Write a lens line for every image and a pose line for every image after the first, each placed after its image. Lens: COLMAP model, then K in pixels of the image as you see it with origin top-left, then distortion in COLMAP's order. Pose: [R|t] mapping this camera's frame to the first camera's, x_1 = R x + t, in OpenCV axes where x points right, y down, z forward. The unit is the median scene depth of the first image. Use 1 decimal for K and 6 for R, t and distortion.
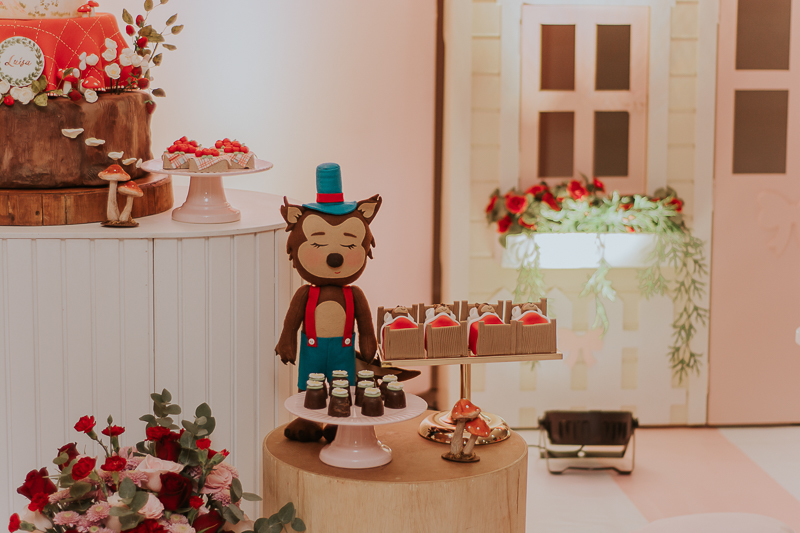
lens RADIAL K [[1799.9, 0, 400.0], [0, 1799.9, 266.5], [0, 0, 1]] dist [-0.039596, 0.053892]
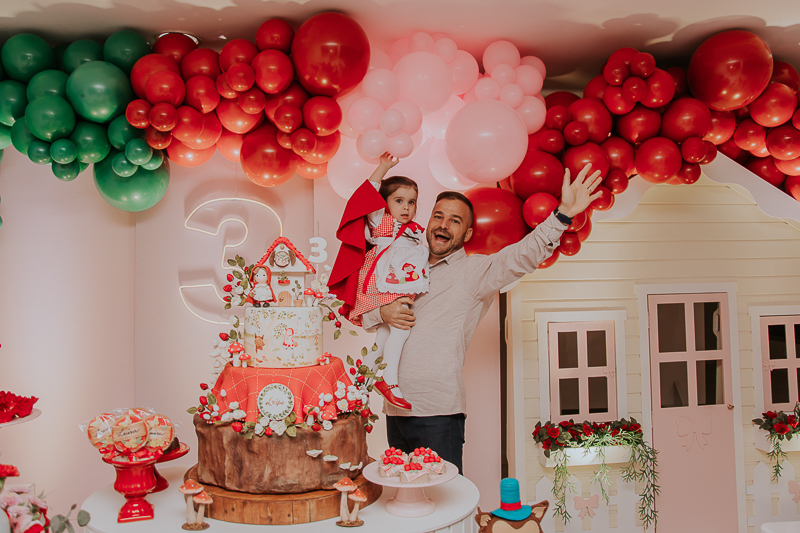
lens RADIAL K [[647.1, 0, 391.7], [0, 647.1, 251.7], [0, 0, 1]] dist [-0.168286, 0.131029]
pose [[0.998535, -0.029624, -0.045274, -0.096855], [0.019177, 0.976242, -0.215831, -0.118258], [0.050592, 0.214647, 0.975381, 0.497317]]
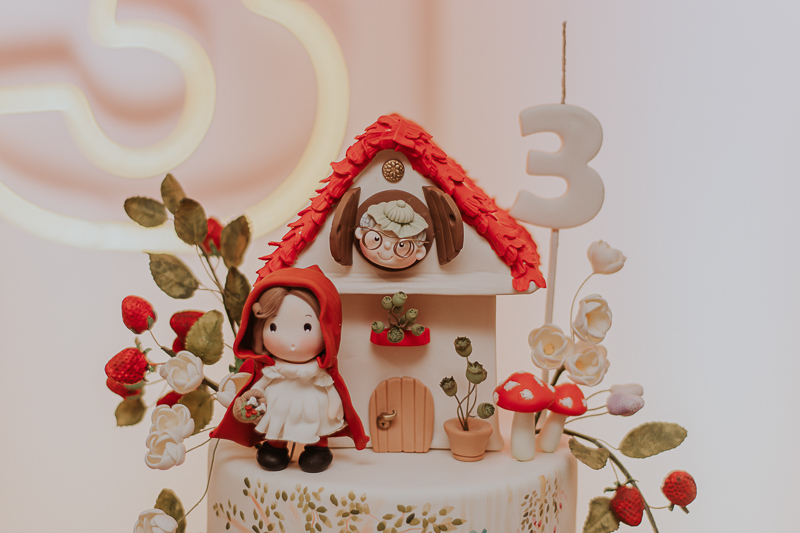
lens RADIAL K [[1799.9, 0, 400.0], [0, 1799.9, 266.5], [0, 0, 1]] dist [-0.039596, 0.053892]
pose [[0.988803, 0.017921, -0.148150, -0.166517], [-0.015150, 0.999689, 0.019812, -0.229860], [0.148459, -0.017346, 0.988766, 0.718901]]
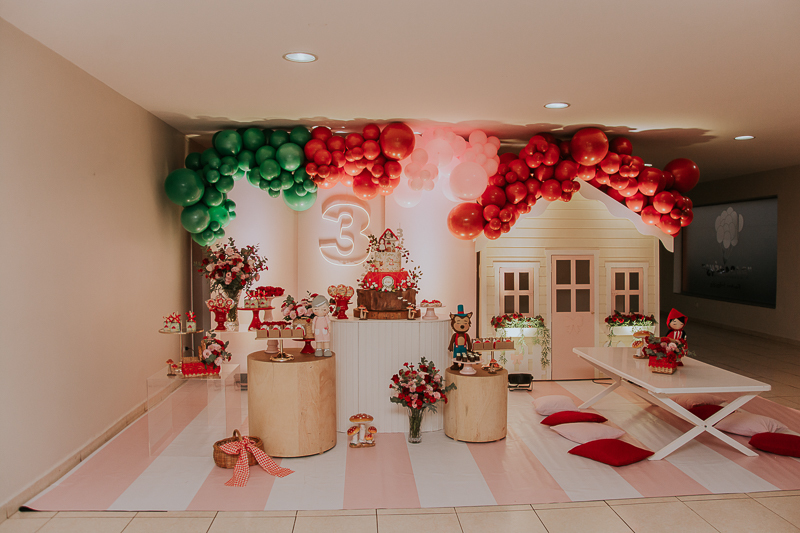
lens RADIAL K [[625.4, 0, 400.0], [0, 625.4, 266.5], [0, 0, 1]] dist [-0.164413, 0.120017]
pose [[0.997393, -0.010628, -0.071375, -0.074599], [-0.000048, 0.988997, -0.147934, 0.072032], [0.072162, 0.147552, 0.986418, -0.488411]]
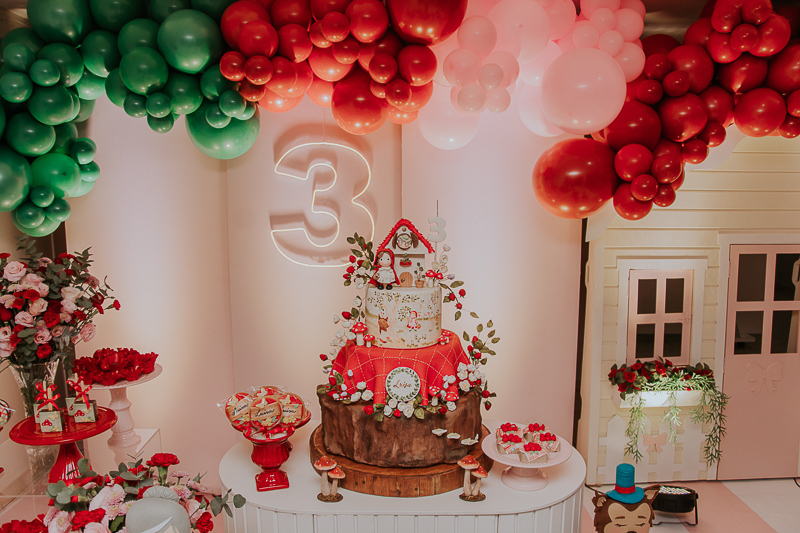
lens RADIAL K [[625.1, 0, 394.4], [0, 625.1, 274.4], [0, 0, 1]] dist [-0.164652, 0.120993]
pose [[0.992649, -0.002145, -0.121008, -0.157189], [-0.001403, 0.999572, -0.029225, -0.186565], [0.121019, 0.029180, 0.992221, 0.495938]]
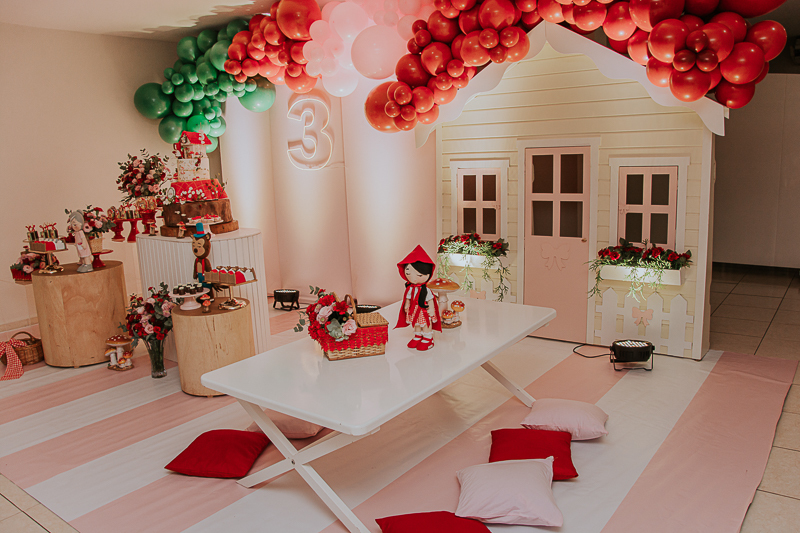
lens RADIAL K [[625.4, 0, 400.0], [0, 625.4, 266.5], [0, 0, 1]] dist [-0.164413, 0.120017]
pose [[0.703179, 0.081776, -0.706294, 1.049344], [-0.071575, 0.996459, 0.044113, -0.051975], [0.707401, 0.019534, 0.706543, 0.427294]]
